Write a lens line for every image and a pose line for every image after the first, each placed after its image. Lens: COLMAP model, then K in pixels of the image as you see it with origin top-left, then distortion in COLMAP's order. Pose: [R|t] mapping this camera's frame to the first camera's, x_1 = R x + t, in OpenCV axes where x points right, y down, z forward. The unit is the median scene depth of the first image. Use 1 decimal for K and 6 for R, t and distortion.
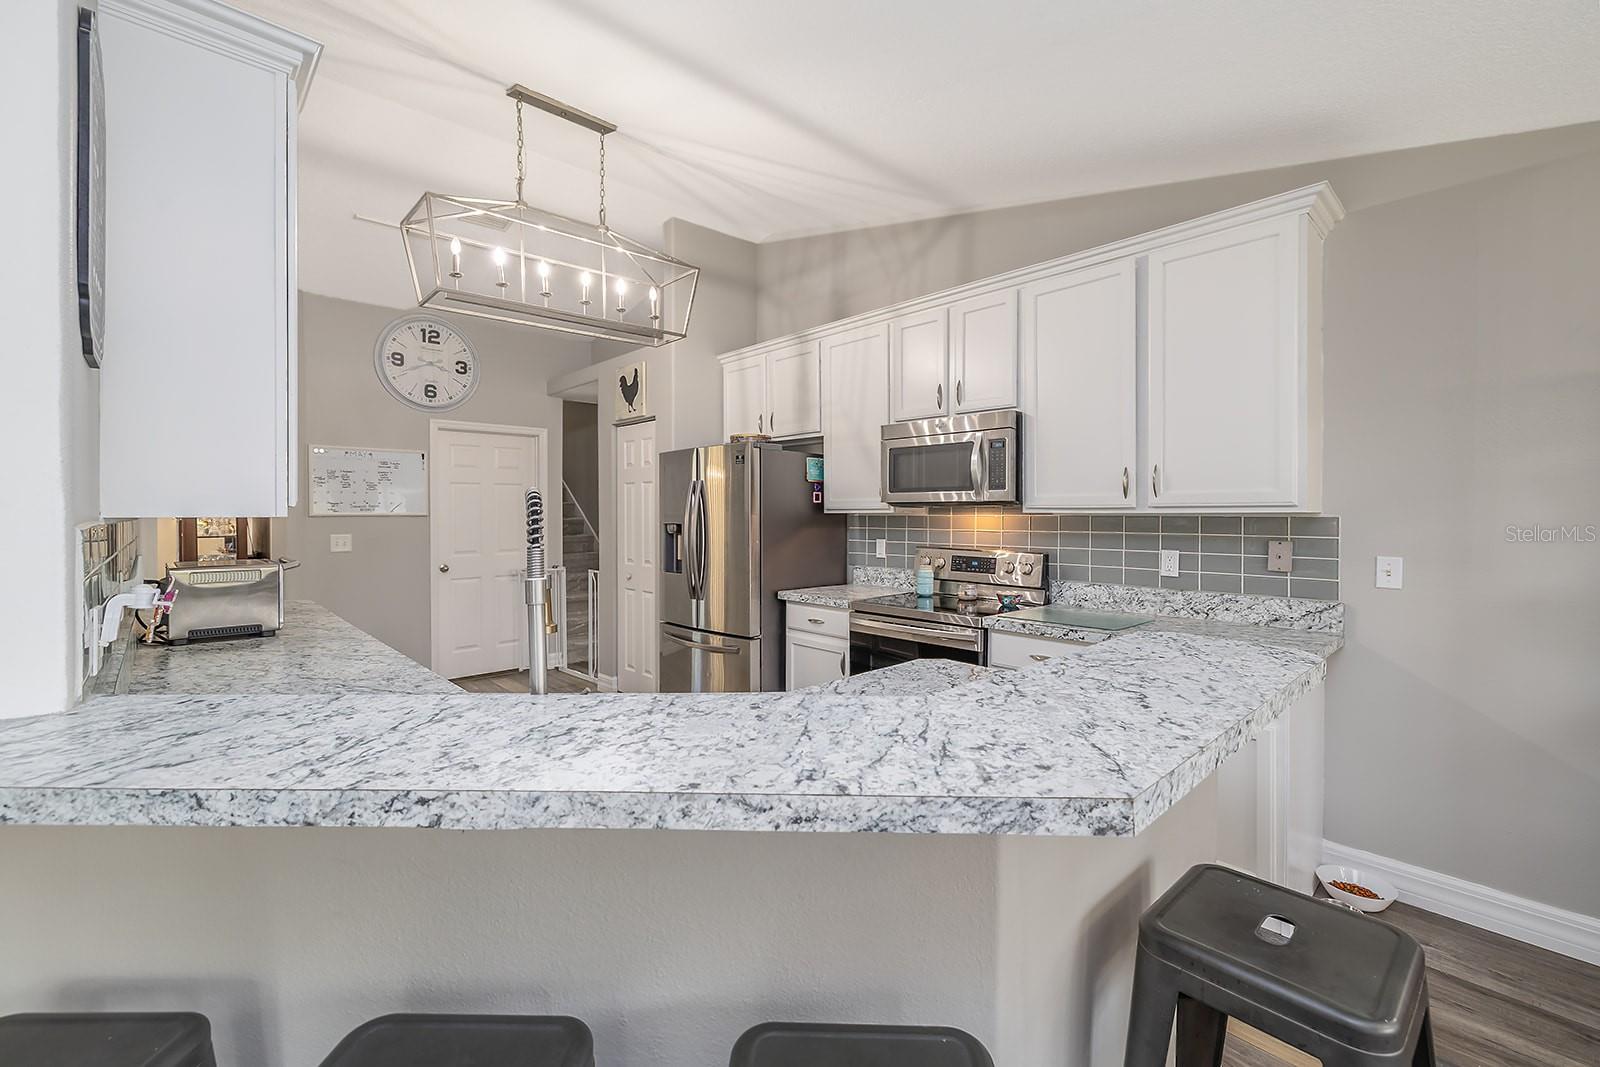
lens RADIAL K [[680.2, 0, 801.7], [0, 680.2, 521.4], [0, 0, 1]] dist [-0.006210, -0.000184]
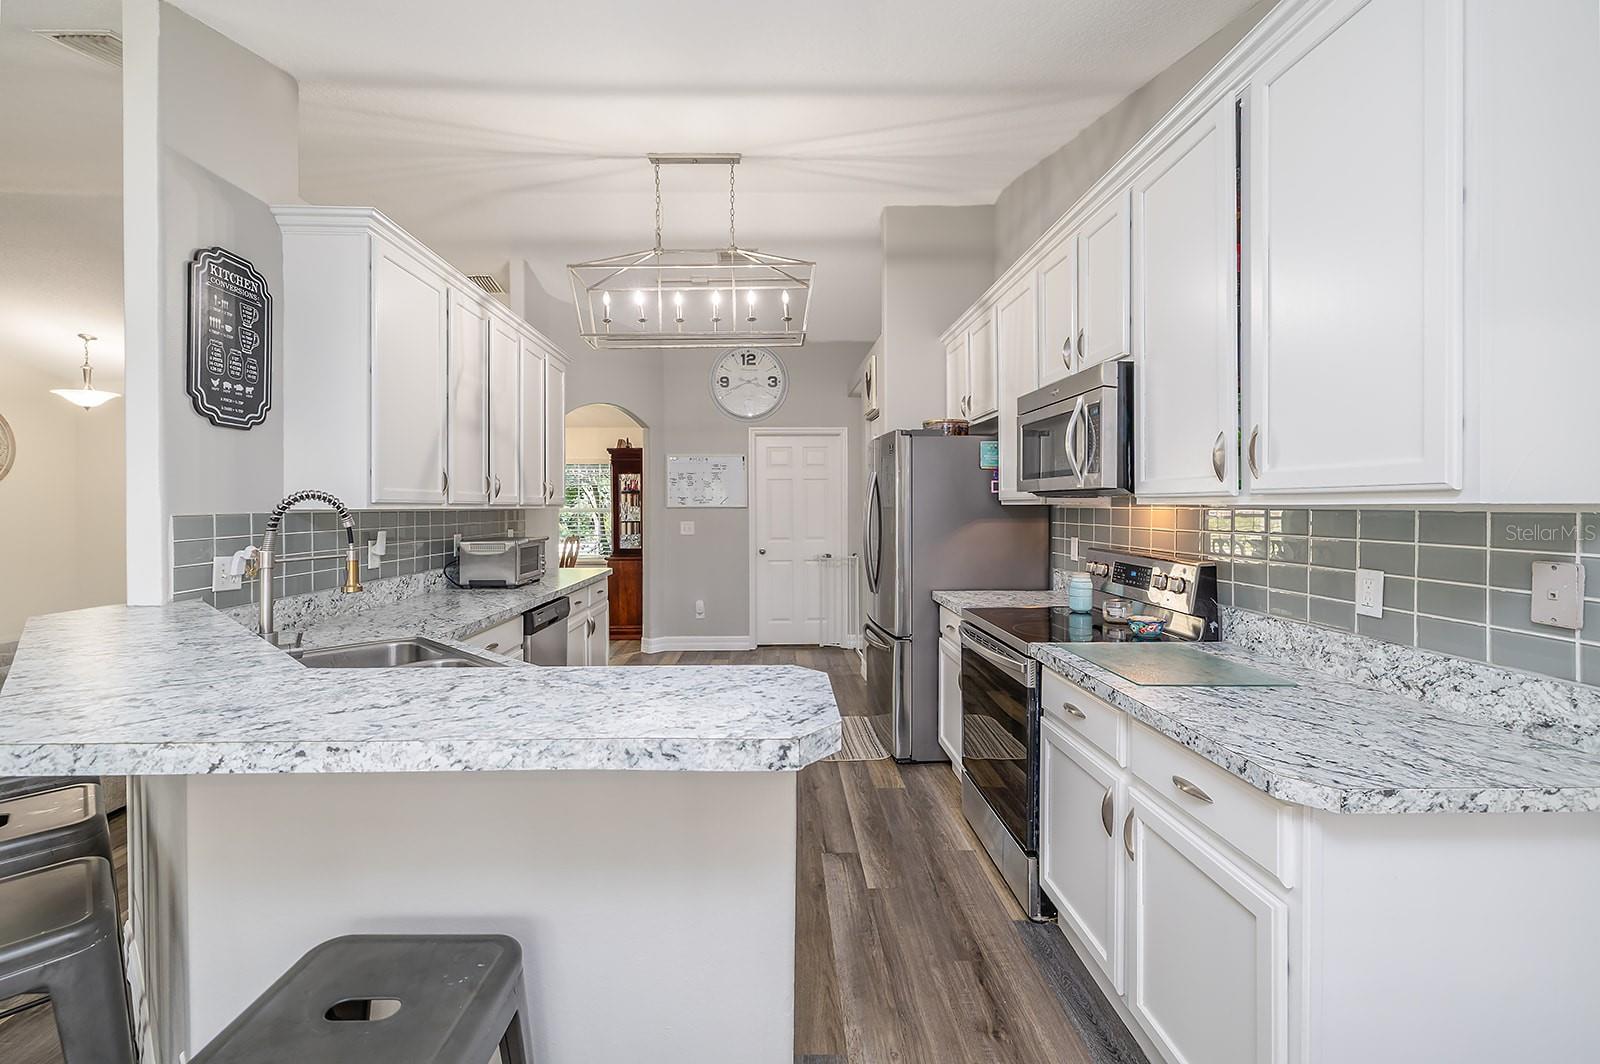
lens RADIAL K [[680.2, 0, 783.1], [0, 680.2, 514.0], [0, 0, 1]] dist [-0.006210, -0.000184]
pose [[0.741188, 0.007454, -0.671256, 0.512075], [-0.005727, 0.999972, 0.004781, -0.003981], [0.671273, 0.000301, 0.741210, 0.228067]]
